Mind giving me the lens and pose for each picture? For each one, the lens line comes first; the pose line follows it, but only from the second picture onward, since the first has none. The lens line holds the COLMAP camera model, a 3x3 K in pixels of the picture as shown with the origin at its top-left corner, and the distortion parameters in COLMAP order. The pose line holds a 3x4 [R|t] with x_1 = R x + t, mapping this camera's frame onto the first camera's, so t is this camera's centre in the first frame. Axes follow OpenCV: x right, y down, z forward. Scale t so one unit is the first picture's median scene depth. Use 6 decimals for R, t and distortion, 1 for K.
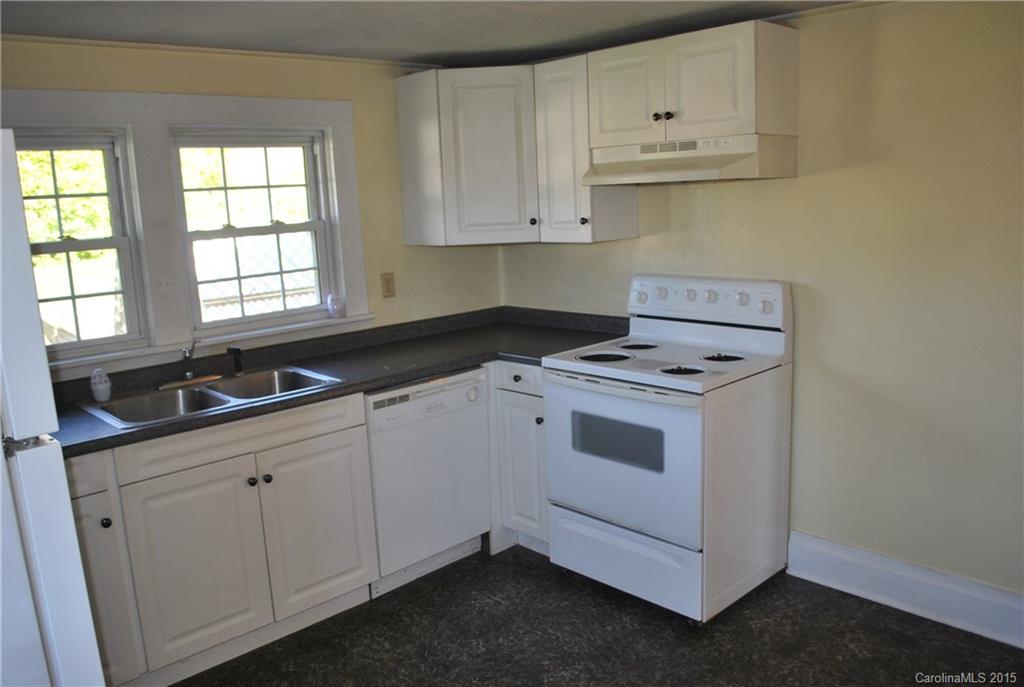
lens RADIAL K [[831.4, 0, 516.3], [0, 831.4, 348.4], [0, 0, 1]] dist [-0.087402, -0.005036]
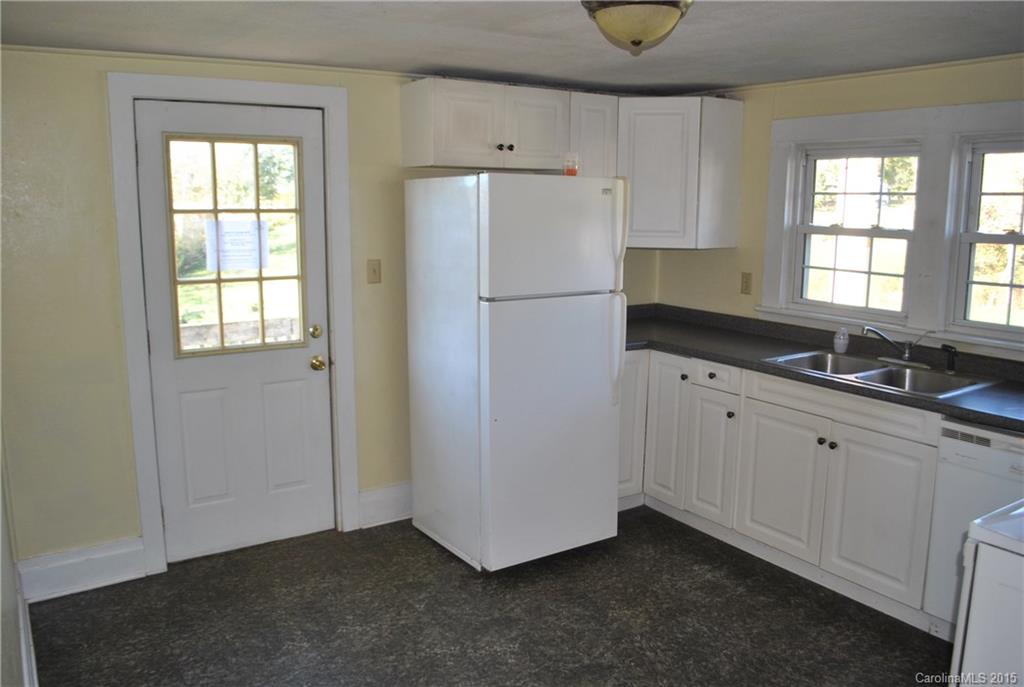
lens RADIAL K [[831.4, 0, 516.3], [0, 831.4, 348.4], [0, 0, 1]] dist [-0.087402, -0.005036]
pose [[-0.201864, 0.214246, -0.955693, 0.825225], [-0.173675, 0.952487, 0.250212, -0.175376], [0.963892, 0.216489, -0.155064, 0.689329]]
